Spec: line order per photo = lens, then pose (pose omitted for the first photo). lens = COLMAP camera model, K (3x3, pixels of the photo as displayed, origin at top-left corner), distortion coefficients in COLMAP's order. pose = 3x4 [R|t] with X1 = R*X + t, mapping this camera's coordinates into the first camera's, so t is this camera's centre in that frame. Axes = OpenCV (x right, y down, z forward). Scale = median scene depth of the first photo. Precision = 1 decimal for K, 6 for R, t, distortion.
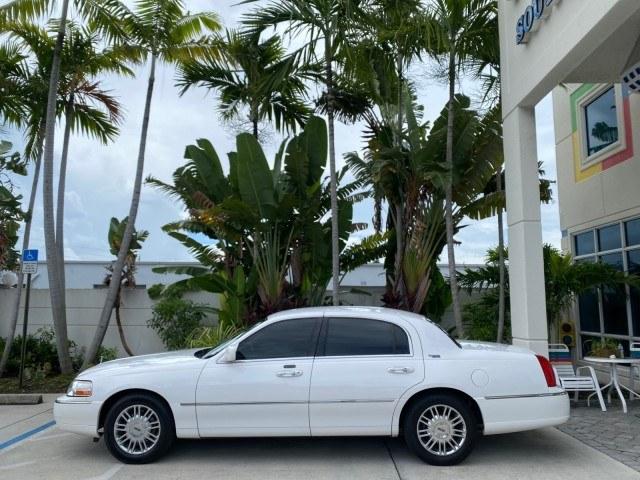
lens RADIAL K [[491.7, 0, 319.3], [0, 491.7, 237.6], [0, 0, 1]] dist [0.021486, -0.022146]
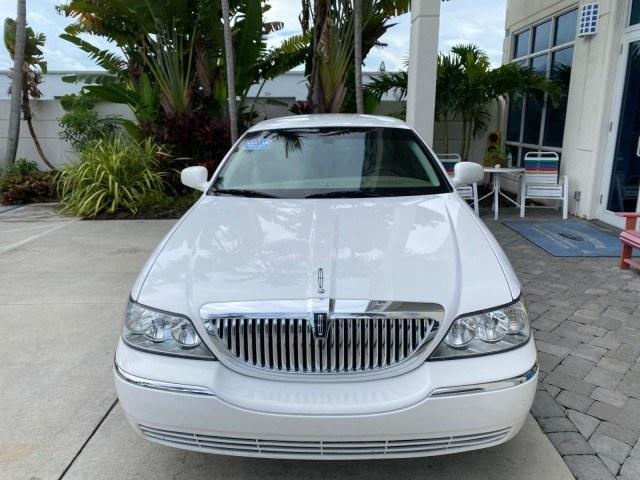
lens RADIAL K [[491.7, 0, 318.4], [0, 491.7, 237.2], [0, 0, 1]] dist [0.021486, -0.022146]
pose [[0.999872, -0.003007, -0.015701, 0.186706], [0.008539, 0.930754, 0.365545, 0.007610], [0.013514, -0.365633, 0.930661, 0.021843]]
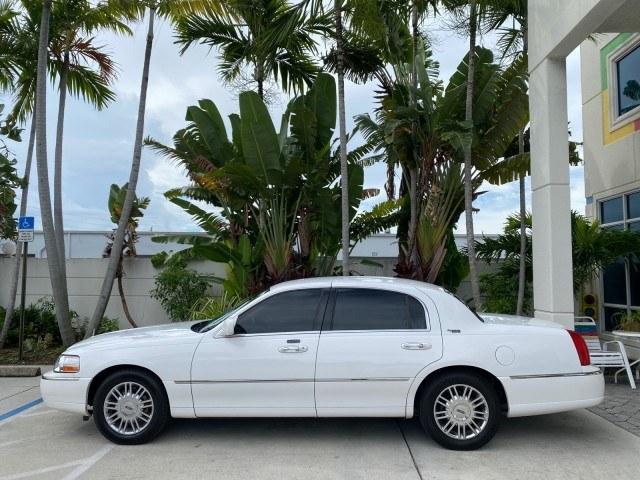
lens RADIAL K [[491.7, 0, 319.5], [0, 491.7, 237.0], [0, 0, 1]] dist [0.021486, -0.022146]
pose [[0.999747, 0.000078, -0.022477, 0.003987], [0.001202, 0.998378, 0.056915, 0.008652], [0.022445, -0.056928, 0.998126, 0.052465]]
